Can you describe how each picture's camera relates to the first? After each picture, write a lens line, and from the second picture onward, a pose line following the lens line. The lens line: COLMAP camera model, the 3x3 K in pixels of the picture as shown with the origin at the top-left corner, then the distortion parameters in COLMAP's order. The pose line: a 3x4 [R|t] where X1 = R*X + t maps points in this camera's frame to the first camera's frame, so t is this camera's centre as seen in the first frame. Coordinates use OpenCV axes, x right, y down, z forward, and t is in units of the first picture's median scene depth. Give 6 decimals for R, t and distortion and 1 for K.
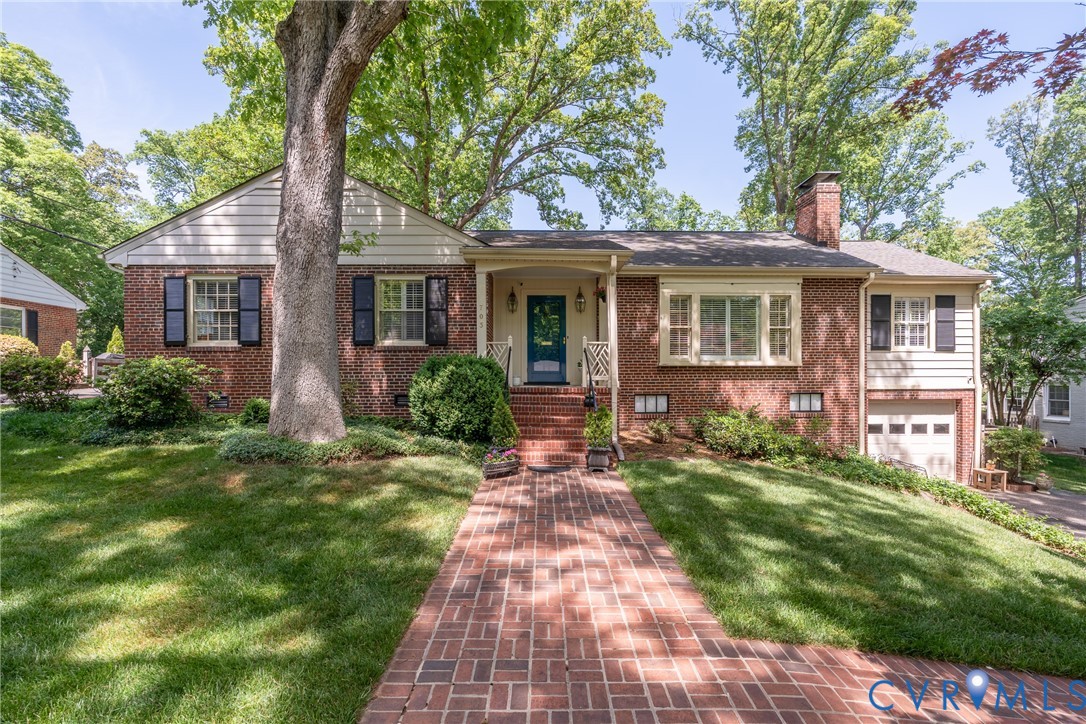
lens RADIAL K [[478.6, 0, 544.0], [0, 478.6, 380.9], [0, 0, 1]] dist [-0.002986, -0.000910]
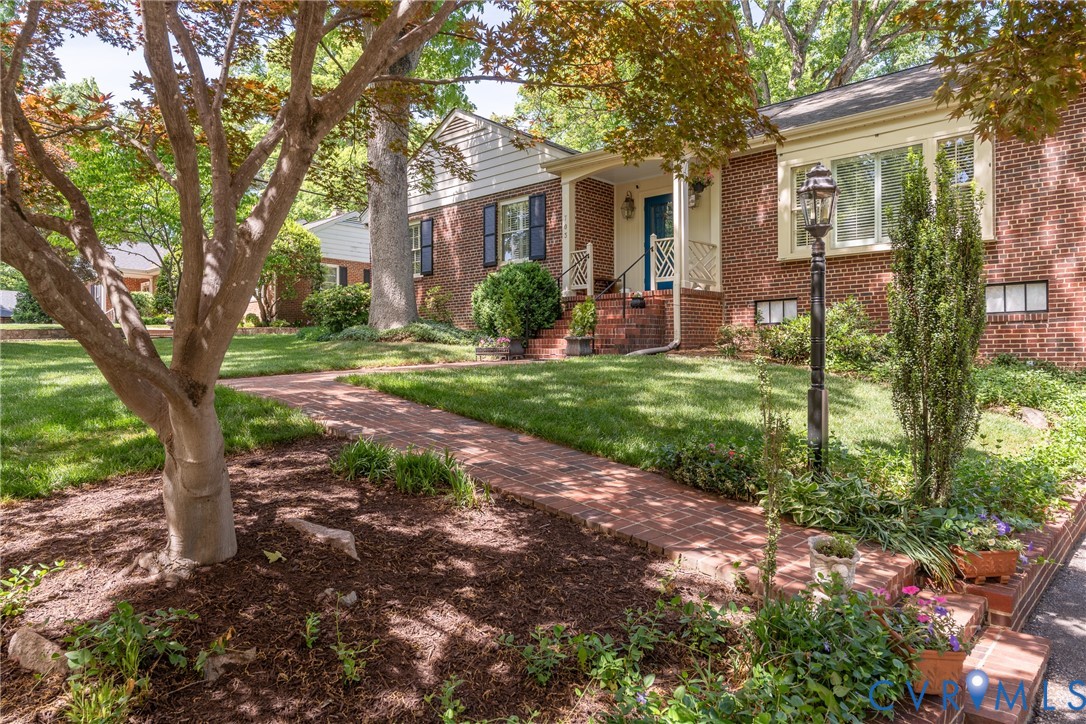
lens RADIAL K [[704.4, 0, 543.0], [0, 704.4, 363.4], [0, 0, 1]] dist [-0.002036, -0.003241]
pose [[0.723334, 0.001366, -0.690497, 0.740208], [0.004016, 0.999973, 0.006186, 0.123215], [0.690486, -0.007248, 0.723309, -0.092608]]
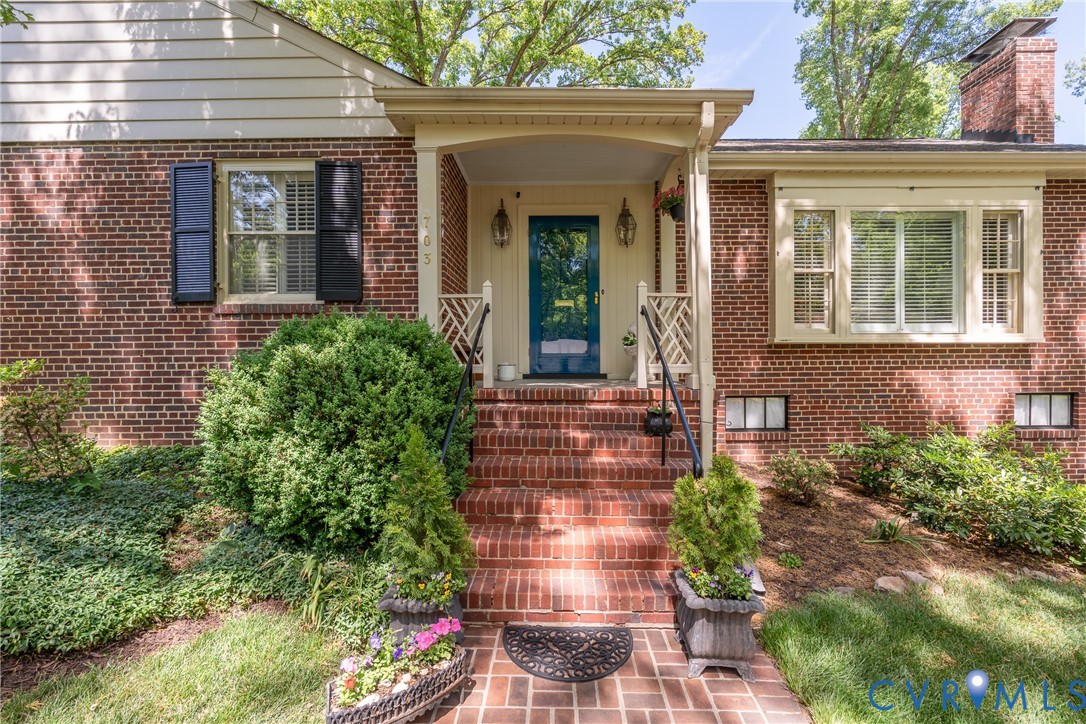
lens RADIAL K [[478.6, 0, 551.0], [0, 478.6, 364.8], [0, 0, 1]] dist [-0.002986, -0.000910]
pose [[0.999621, -0.001202, -0.027504, 0.005764], [0.001489, 0.999945, 0.010405, -0.013057], [0.027490, -0.010442, 0.999568, 0.448716]]
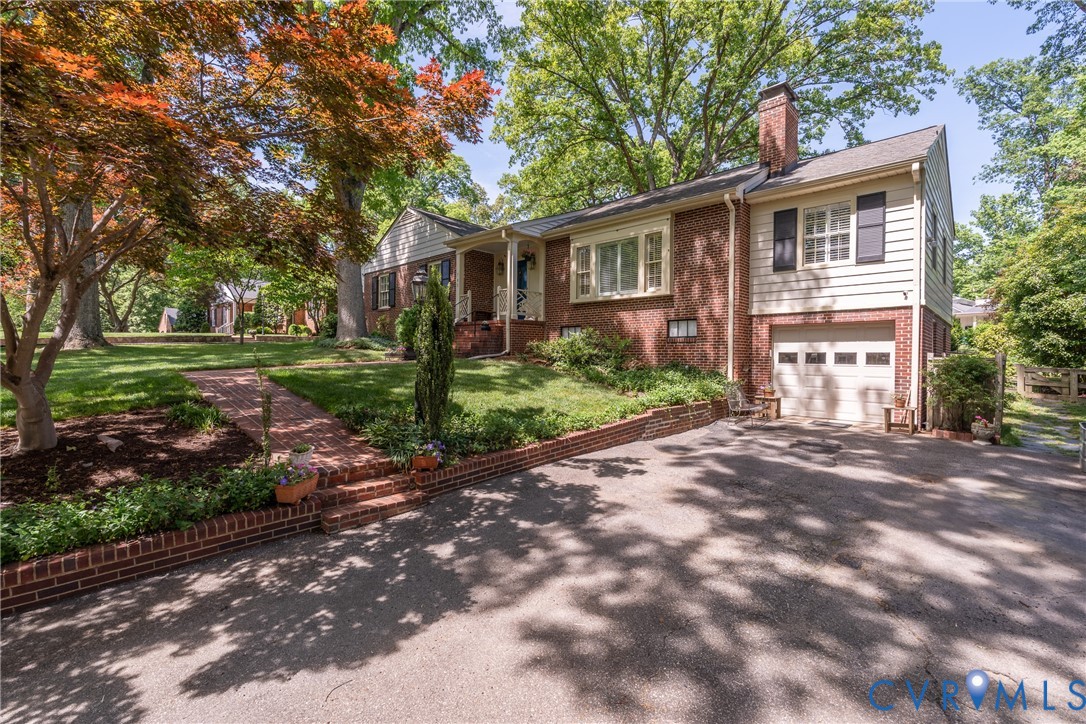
lens RADIAL K [[478.6, 0, 541.9], [0, 478.6, 357.0], [0, 0, 1]] dist [-0.002986, -0.000910]
pose [[0.705027, 0.007328, -0.709142, 1.089675], [-0.009403, 0.999955, 0.000984, 0.110829], [0.709118, 0.005974, 0.705065, 0.027710]]
